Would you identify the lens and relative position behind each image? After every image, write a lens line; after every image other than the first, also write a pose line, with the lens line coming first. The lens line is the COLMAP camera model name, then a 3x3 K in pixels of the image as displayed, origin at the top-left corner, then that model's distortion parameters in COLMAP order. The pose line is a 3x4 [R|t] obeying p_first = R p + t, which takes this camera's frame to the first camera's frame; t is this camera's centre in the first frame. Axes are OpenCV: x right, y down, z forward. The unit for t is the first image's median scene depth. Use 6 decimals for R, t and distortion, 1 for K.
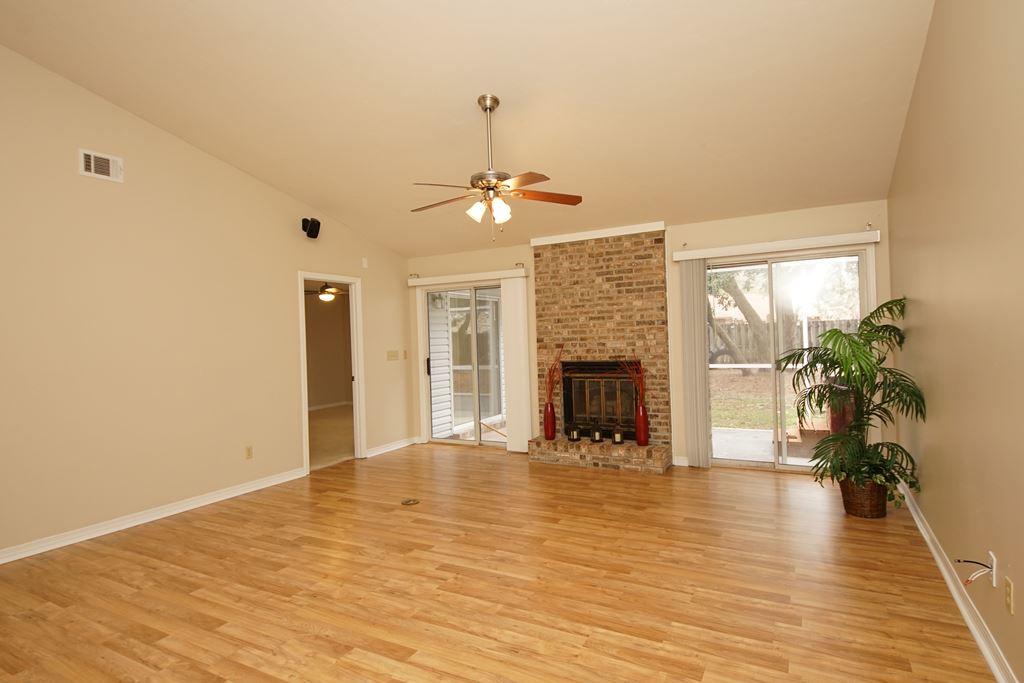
lens RADIAL K [[549.4, 0, 503.1], [0, 549.4, 333.6], [0, 0, 1]] dist [0.038934, -0.038479]
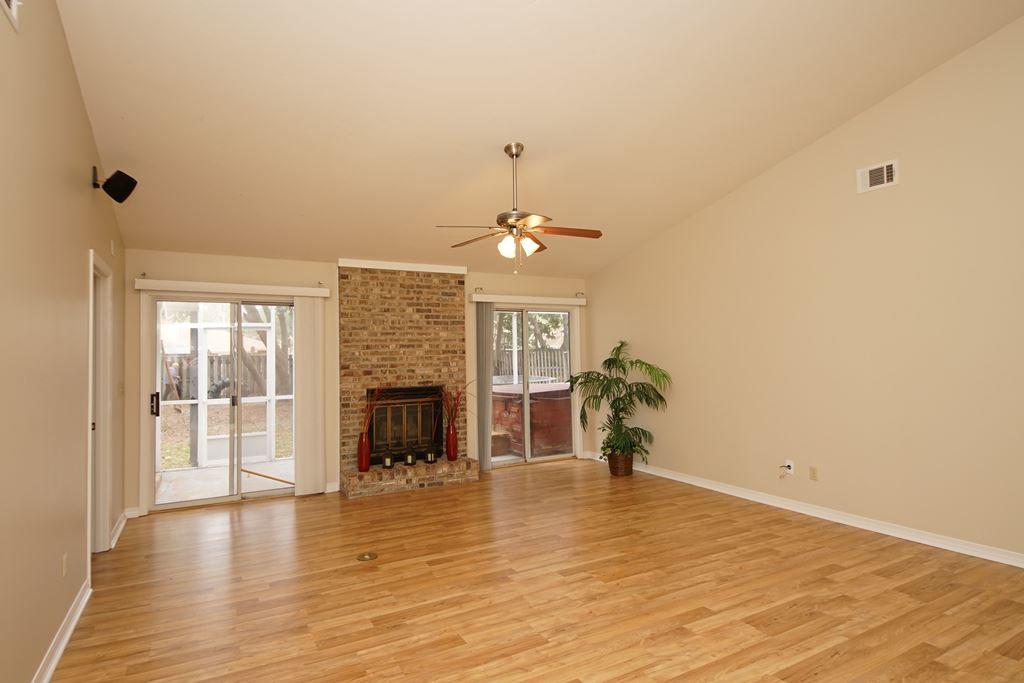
lens RADIAL K [[549.4, 0, 503.1], [0, 549.4, 333.6], [0, 0, 1]] dist [0.038934, -0.038479]
pose [[0.535810, 0.057212, 0.842398, -0.647109], [-0.006734, 0.997959, -0.063495, 0.014376], [-0.844312, 0.028349, 0.535102, 0.297585]]
